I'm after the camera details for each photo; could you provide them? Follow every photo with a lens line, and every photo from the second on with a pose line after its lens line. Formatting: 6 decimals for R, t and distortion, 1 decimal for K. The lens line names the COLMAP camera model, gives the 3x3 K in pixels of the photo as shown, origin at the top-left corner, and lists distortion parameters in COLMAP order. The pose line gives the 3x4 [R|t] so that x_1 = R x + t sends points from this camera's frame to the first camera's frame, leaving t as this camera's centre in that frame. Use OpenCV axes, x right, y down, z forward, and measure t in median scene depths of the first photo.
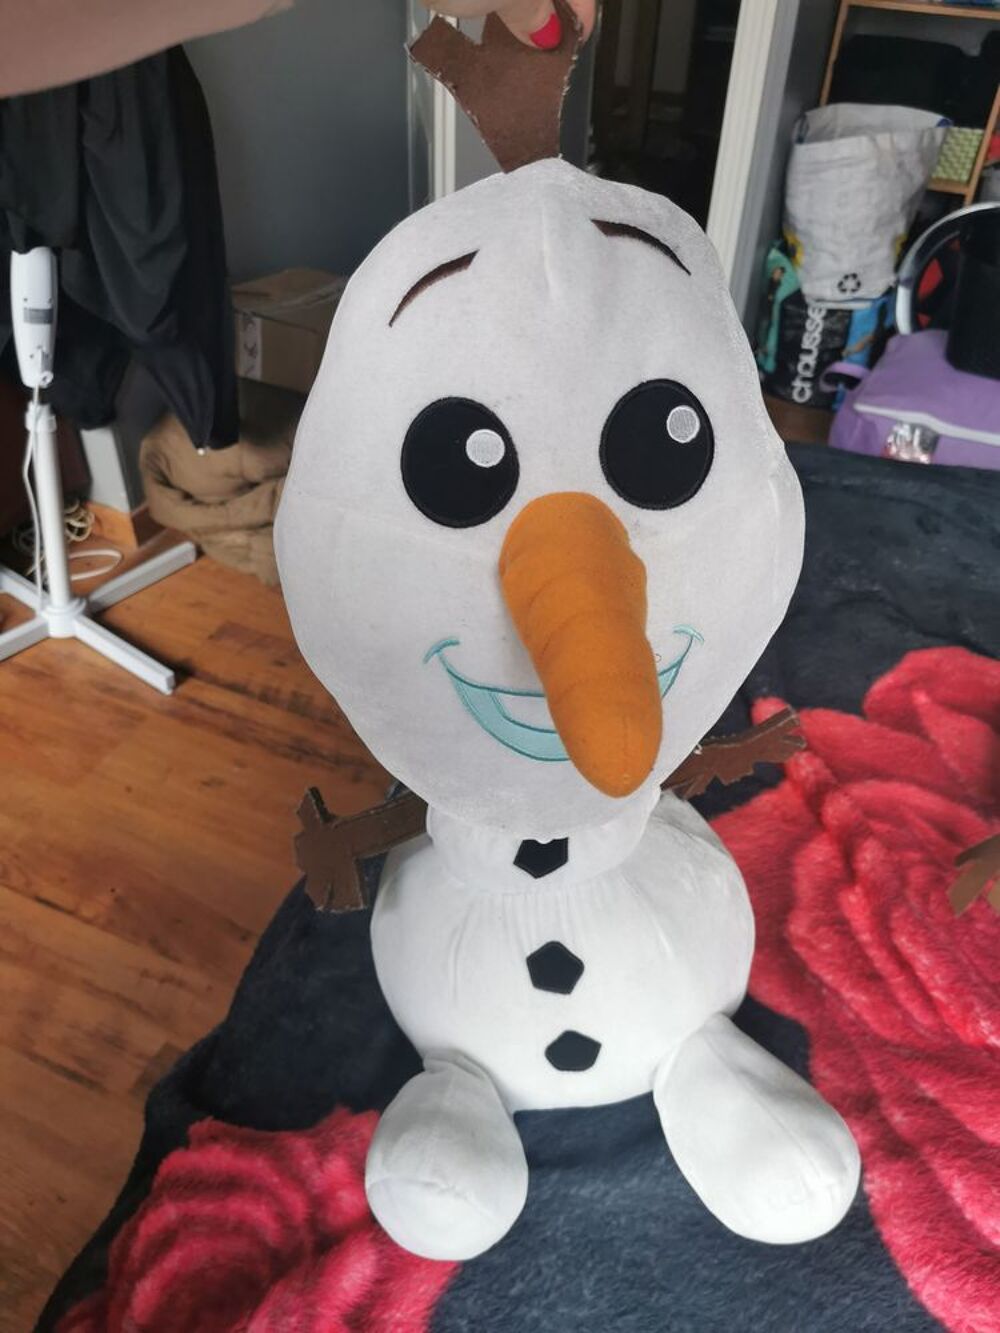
lens RADIAL K [[1047.5, 0, 497.4], [0, 1047.5, 668.6], [0, 0, 1]] dist [-0.004176, -0.003467]
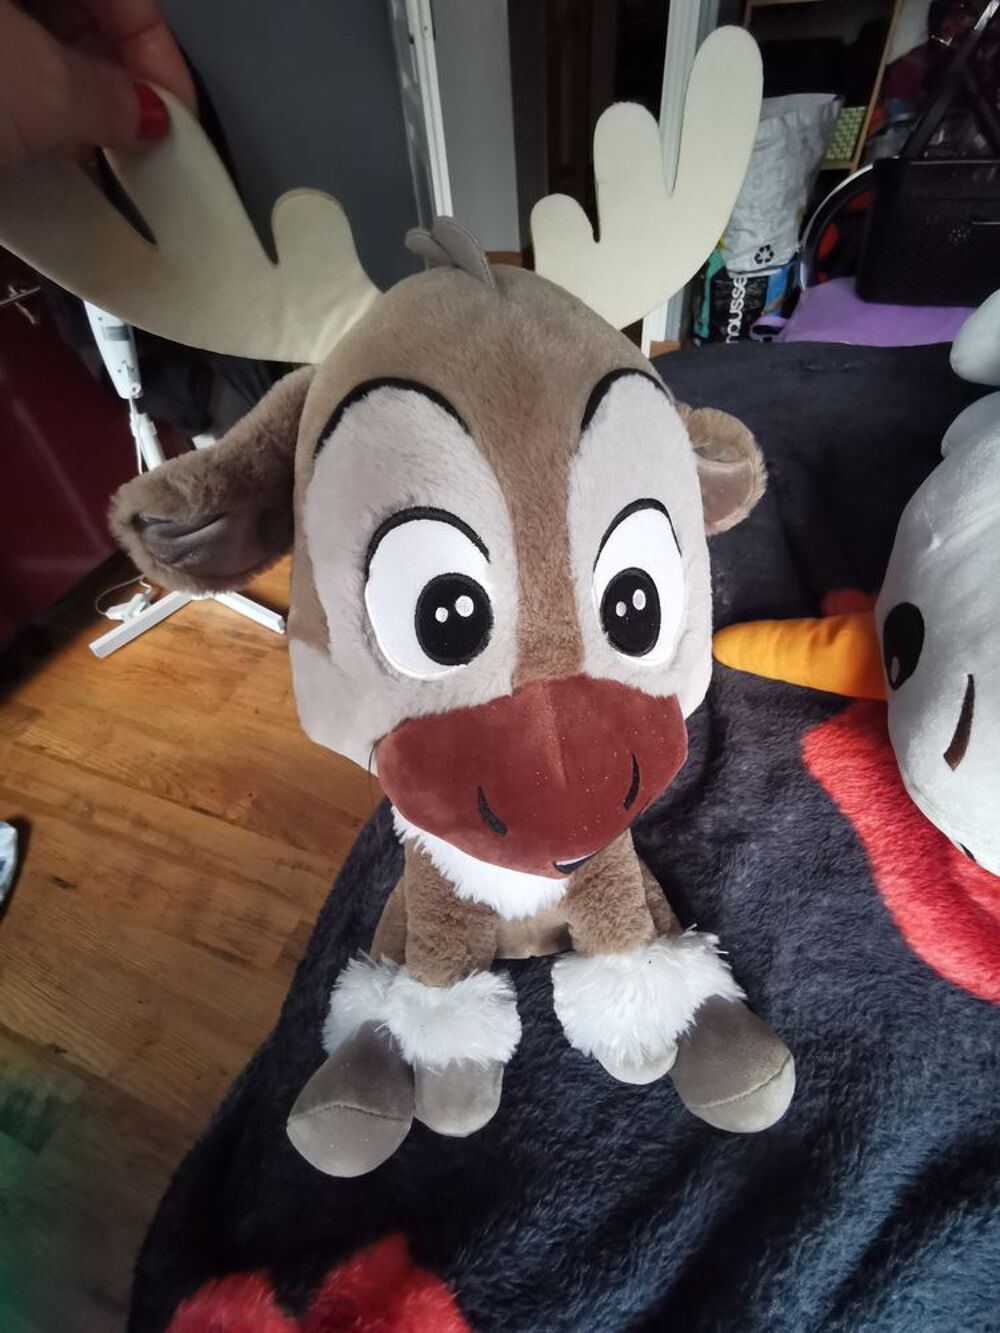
lens RADIAL K [[622.8, 0, 489.5], [0, 622.8, 665.7], [0, 0, 1]] dist [-0.004534, -0.000161]
pose [[0.991538, -0.111646, -0.066233, -0.007687], [0.119037, 0.985515, 0.120793, 0.000640], [0.051787, -0.127655, 0.990466, 0.167800]]
